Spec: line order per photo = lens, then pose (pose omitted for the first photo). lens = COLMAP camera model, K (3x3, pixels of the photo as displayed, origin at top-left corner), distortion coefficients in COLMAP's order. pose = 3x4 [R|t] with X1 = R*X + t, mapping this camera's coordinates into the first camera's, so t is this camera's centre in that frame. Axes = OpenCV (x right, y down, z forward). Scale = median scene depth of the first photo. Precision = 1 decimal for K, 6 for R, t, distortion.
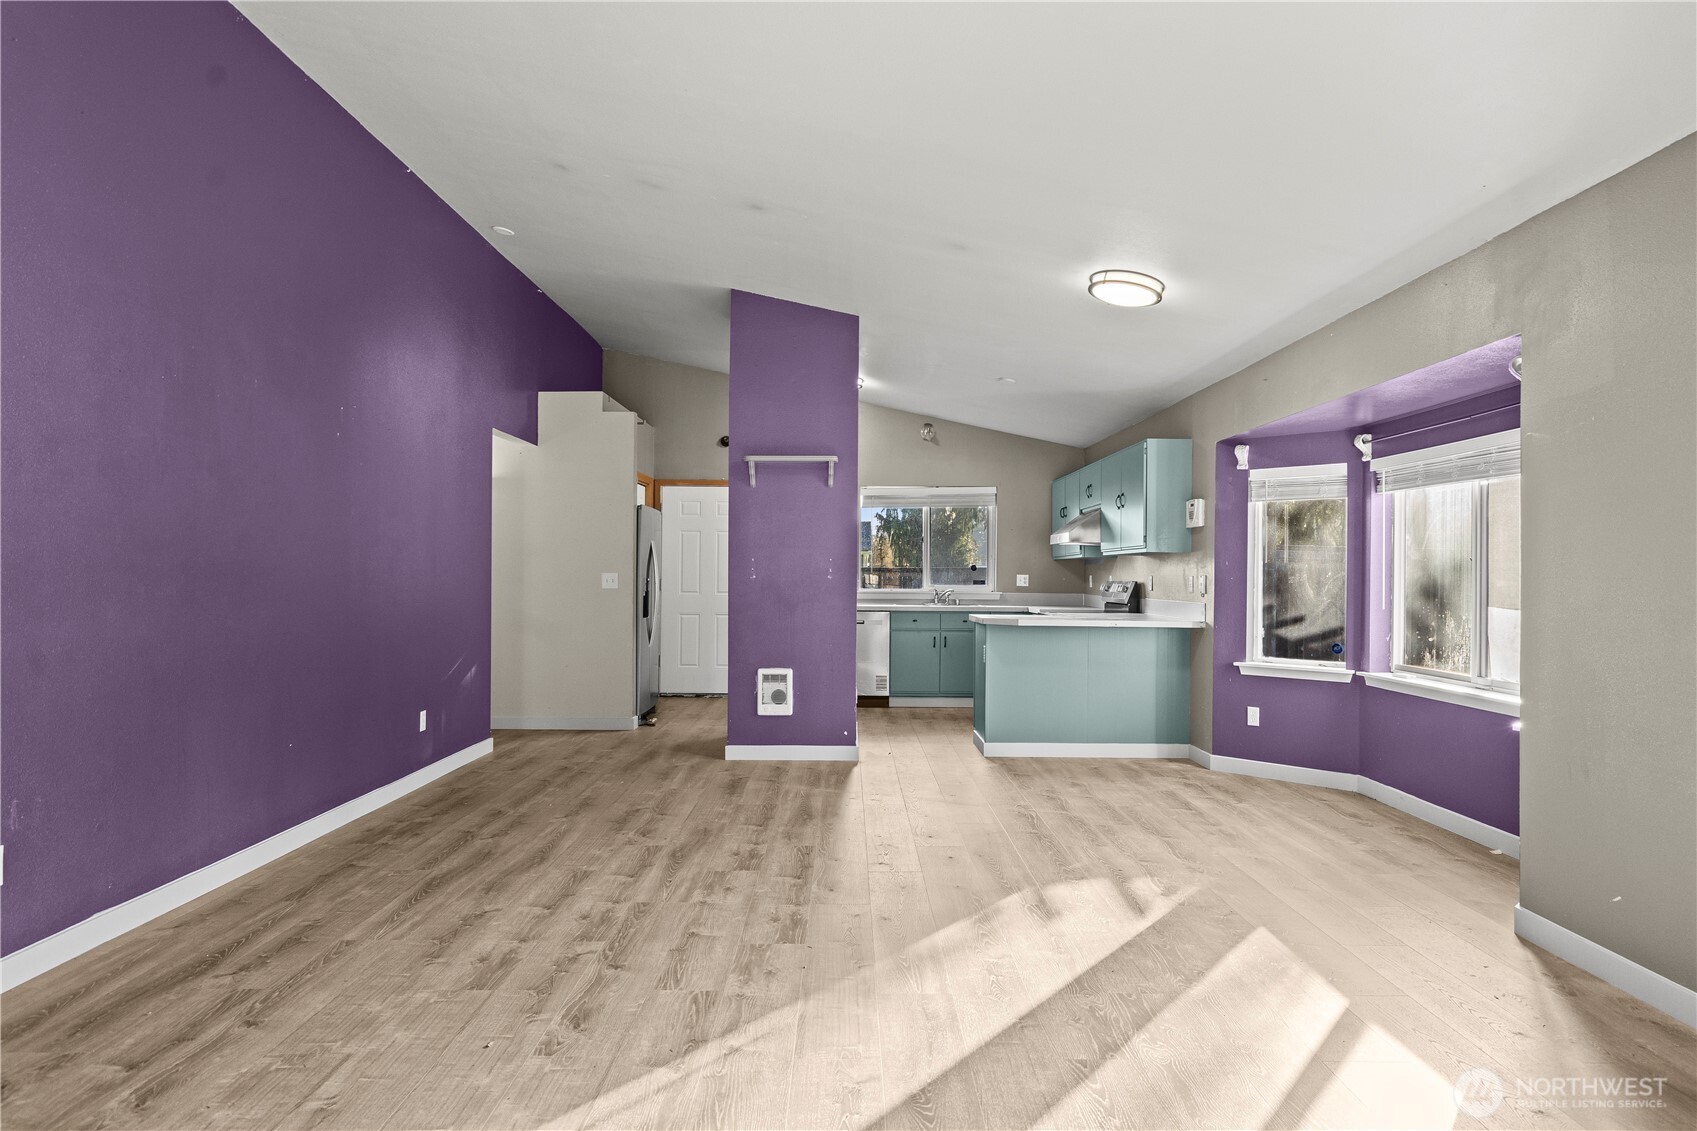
lens RADIAL K [[1035.7, 0, 844.9], [0, 1035.7, 564.1], [0, 0, 1]] dist [0.011255, -0.001850]
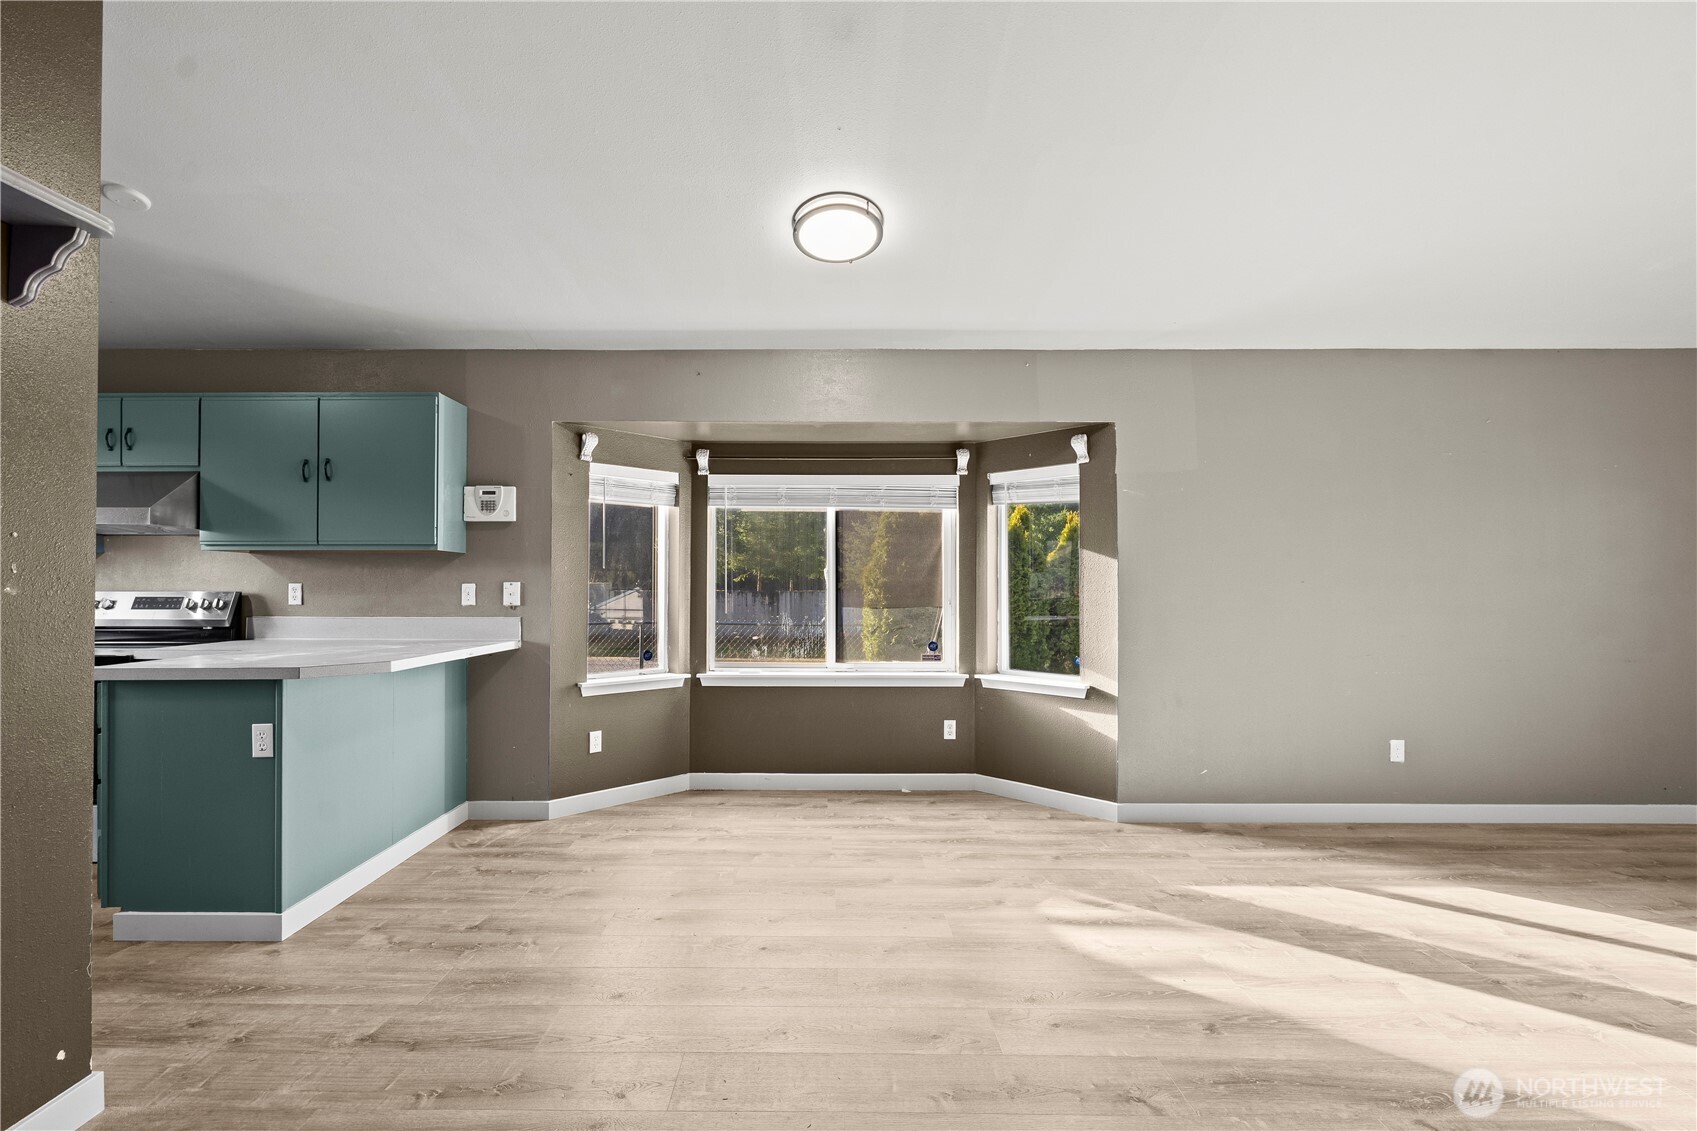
lens RADIAL K [[768.0, 0, 812.1], [0, 768.0, 573.2], [0, 0, 1]] dist [-0.003570, 0.001212]
pose [[0.006530, 0.007483, 0.999951, -0.295121], [-0.013377, 0.999883, -0.007395, 0.004239], [-0.999889, -0.013328, 0.006629, 0.895253]]
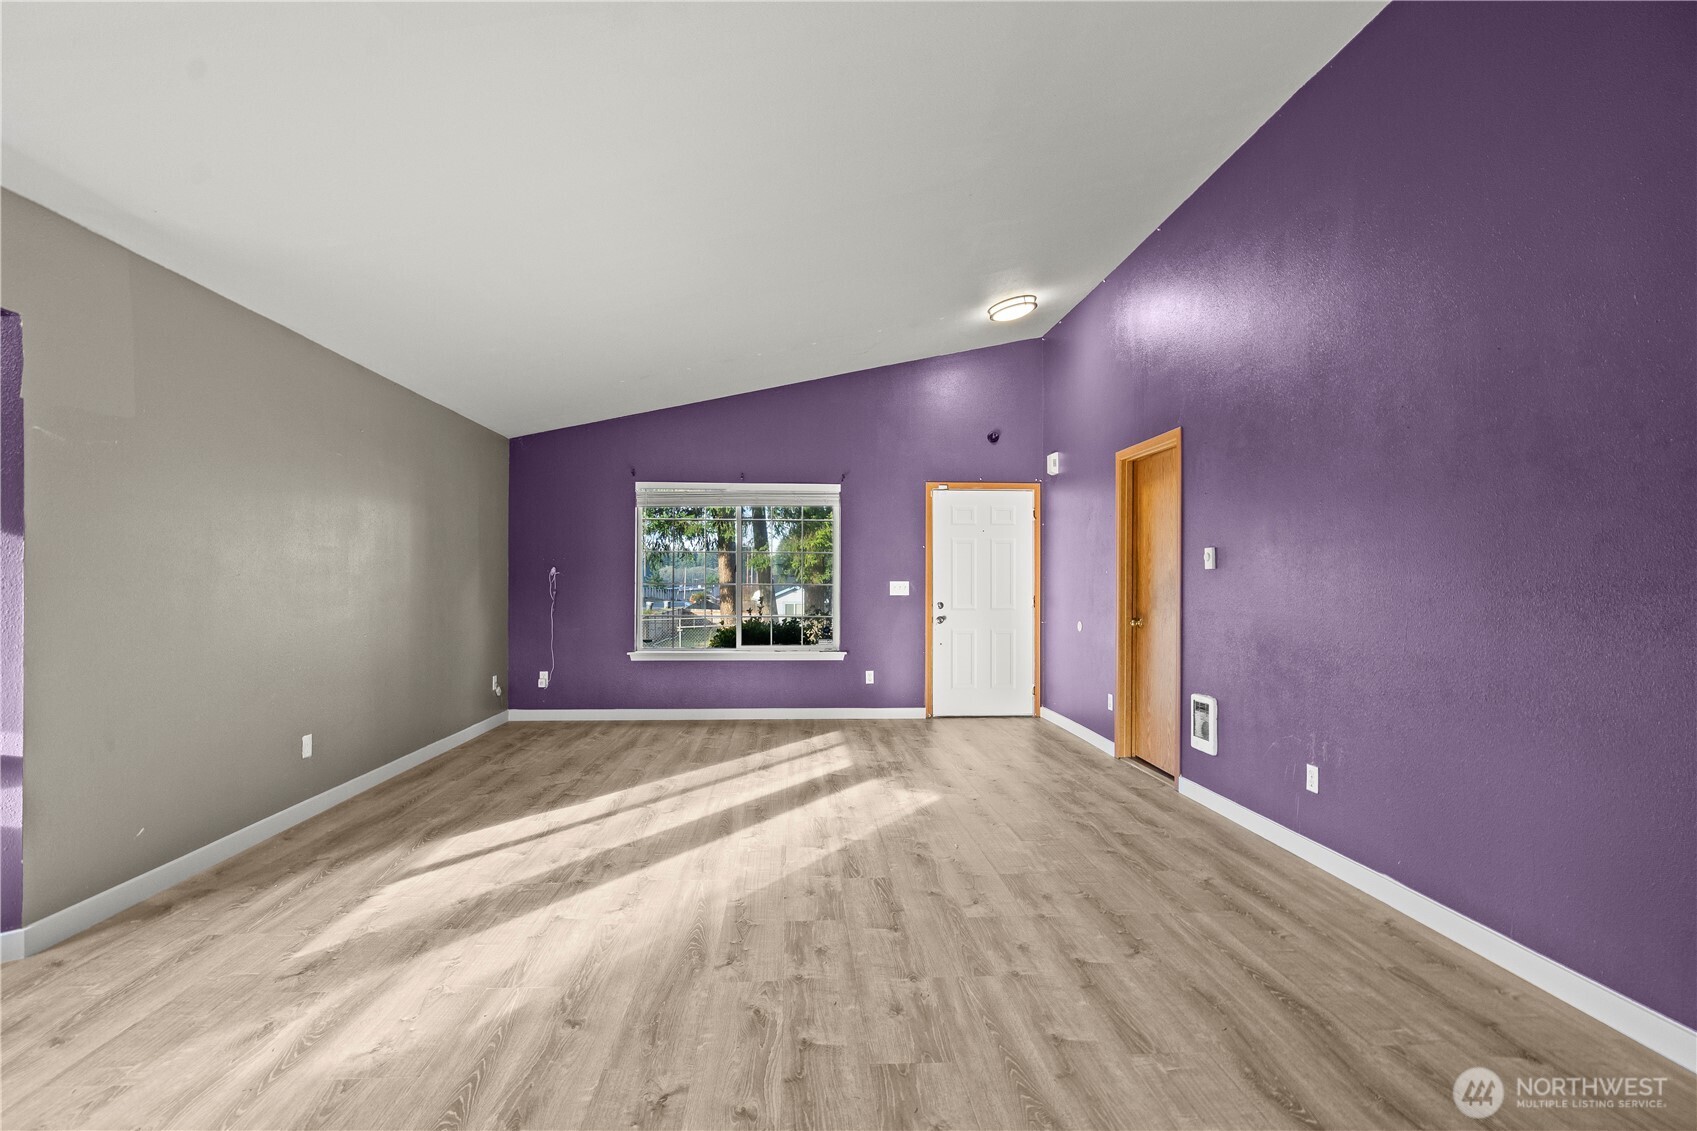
lens RADIAL K [[768.0, 0, 839.0], [0, 768.0, 576.6], [0, 0, 1]] dist [-0.003570, 0.001212]
pose [[-0.997973, -0.010181, -0.062821, -0.023565], [-0.008980, 0.999772, -0.019375, 0.011366], [0.063003, -0.018772, -0.997837, 1.080105]]
